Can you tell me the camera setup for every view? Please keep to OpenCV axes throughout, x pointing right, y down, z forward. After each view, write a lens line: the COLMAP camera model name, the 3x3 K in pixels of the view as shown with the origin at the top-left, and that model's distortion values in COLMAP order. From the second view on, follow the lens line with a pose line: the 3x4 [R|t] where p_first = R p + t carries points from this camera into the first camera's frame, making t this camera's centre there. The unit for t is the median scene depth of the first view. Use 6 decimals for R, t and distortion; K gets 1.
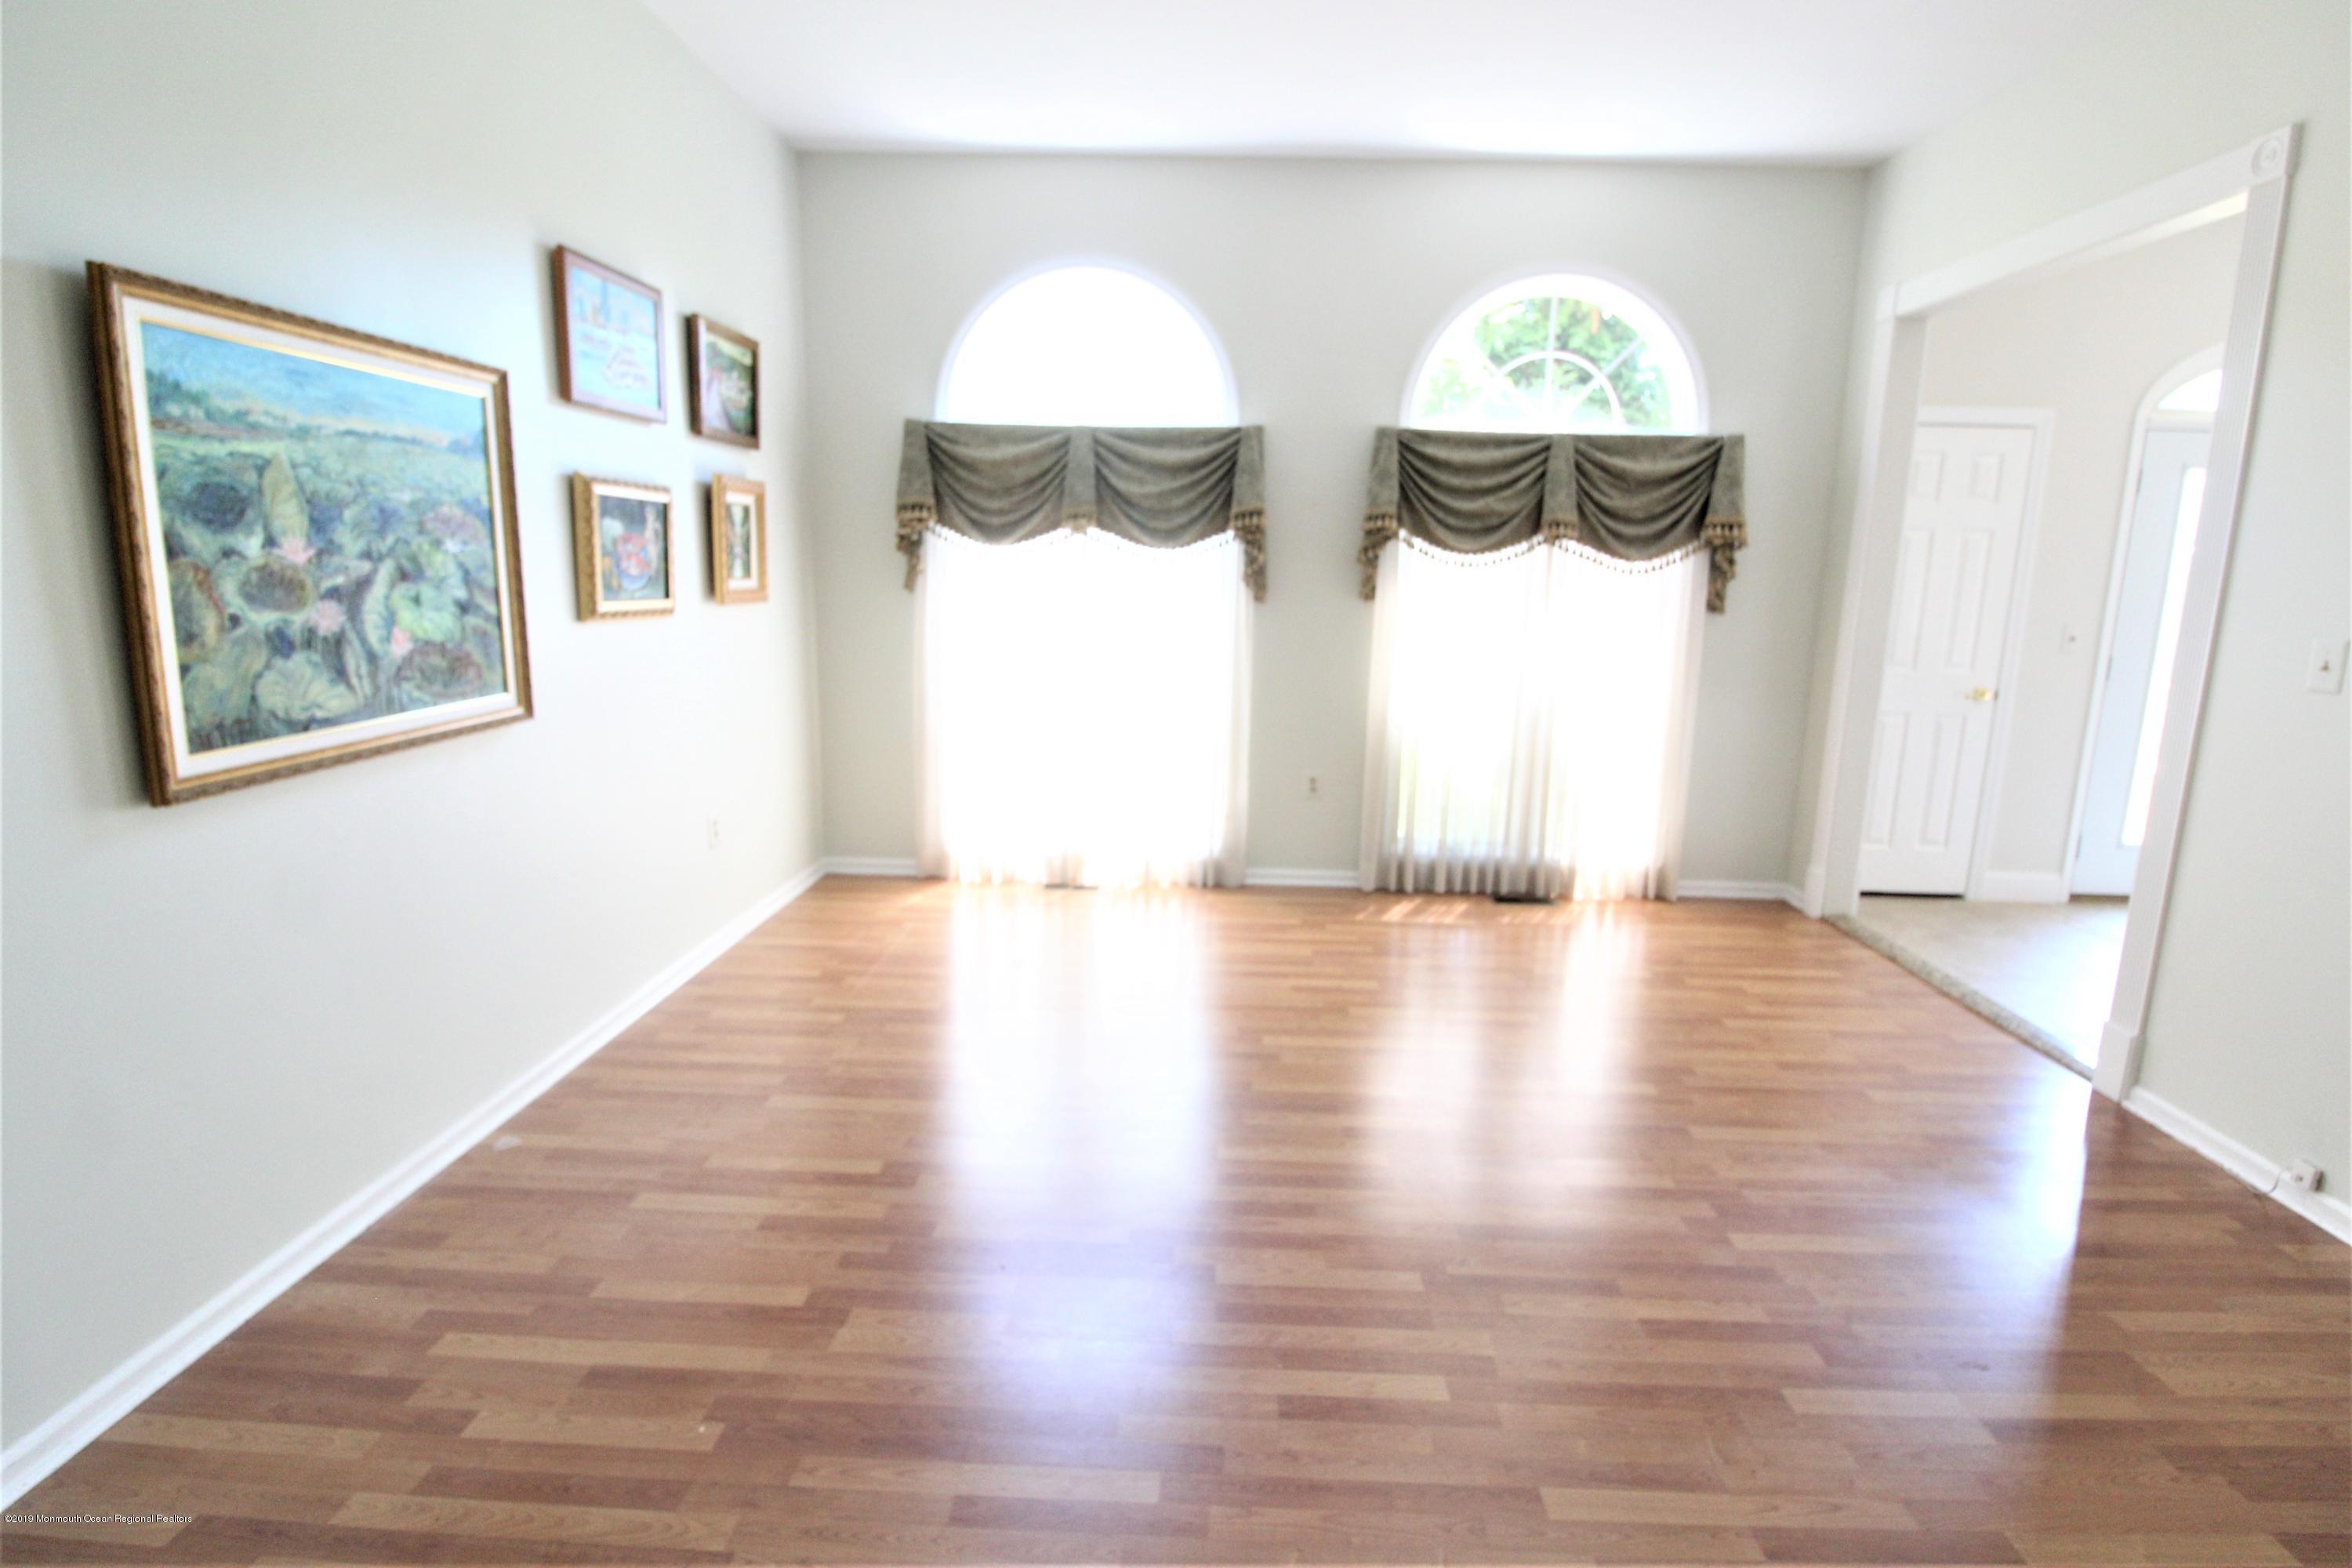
lens RADIAL K [[1161.0, 0, 1176.6], [0, 1161.0, 777.6], [0, 0, 1]] dist [-0.005066, -0.008384]
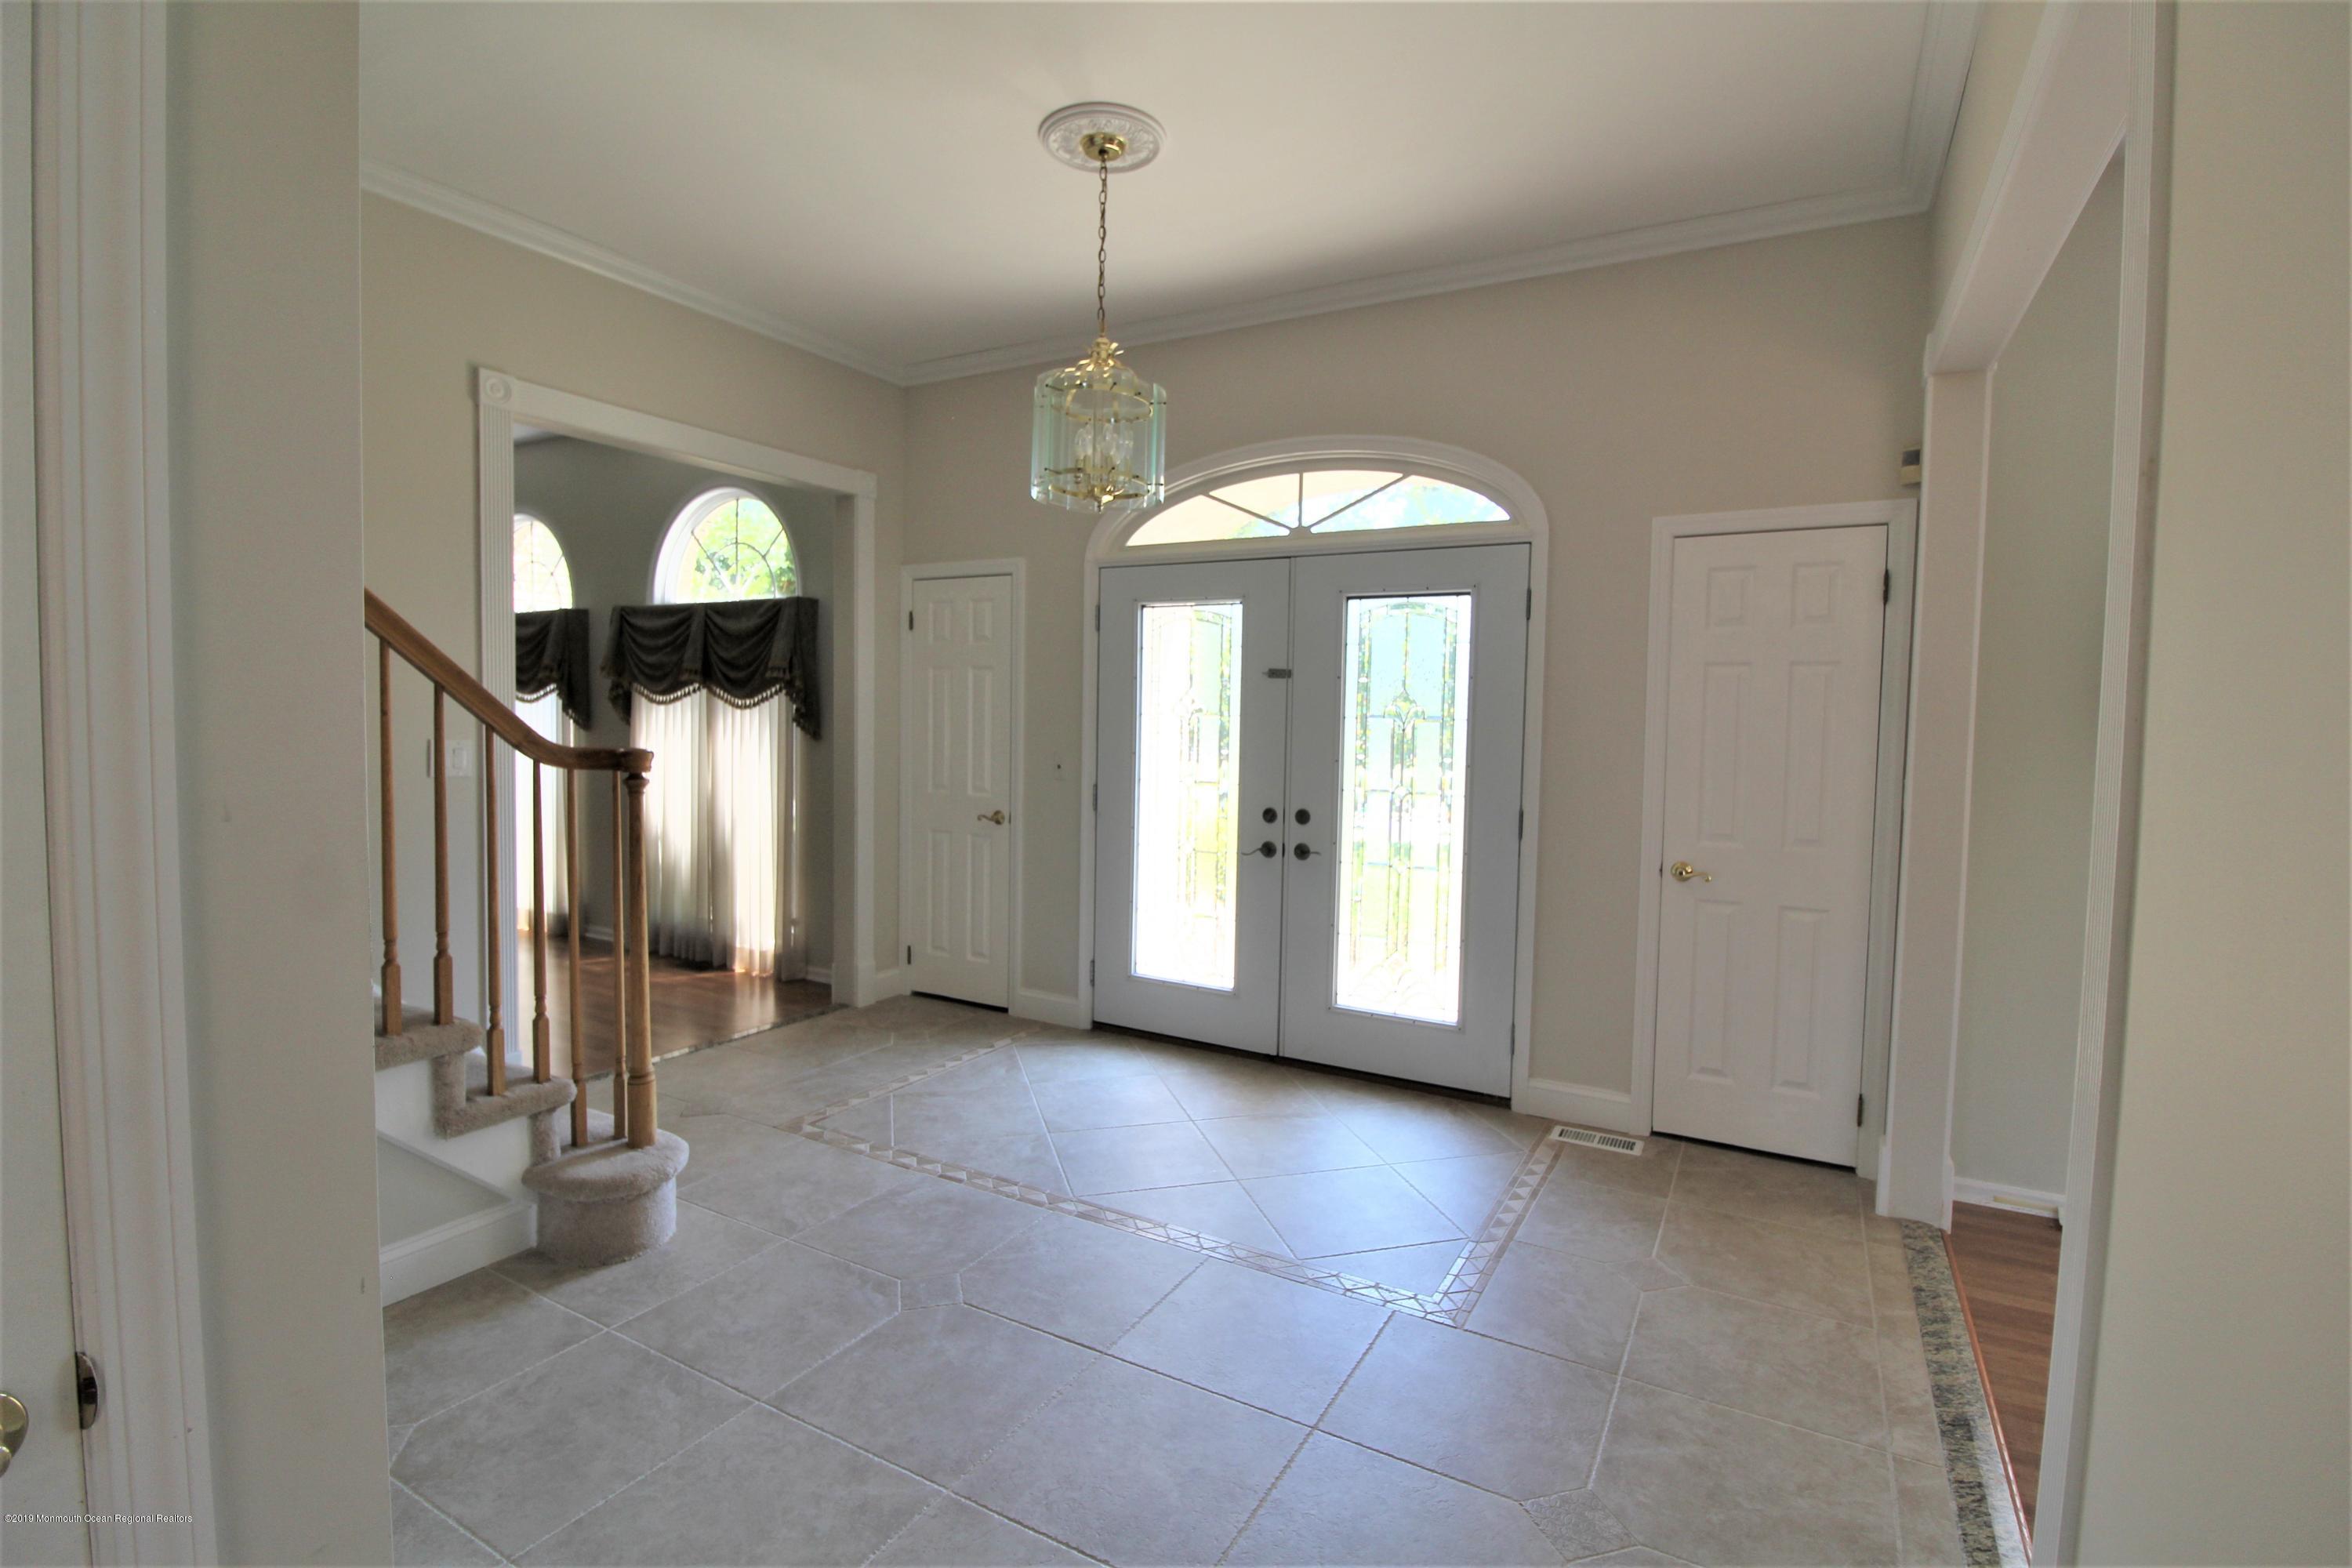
lens RADIAL K [[1161.0, 0, 1173.4], [0, 1161.0, 778.8], [0, 0, 1]] dist [-0.005066, -0.008384]
pose [[0.871678, 0.027376, -0.489314, 1.382958], [-0.090312, 0.990312, -0.105479, -0.007946], [0.481686, 0.136135, 0.865706, 0.135579]]
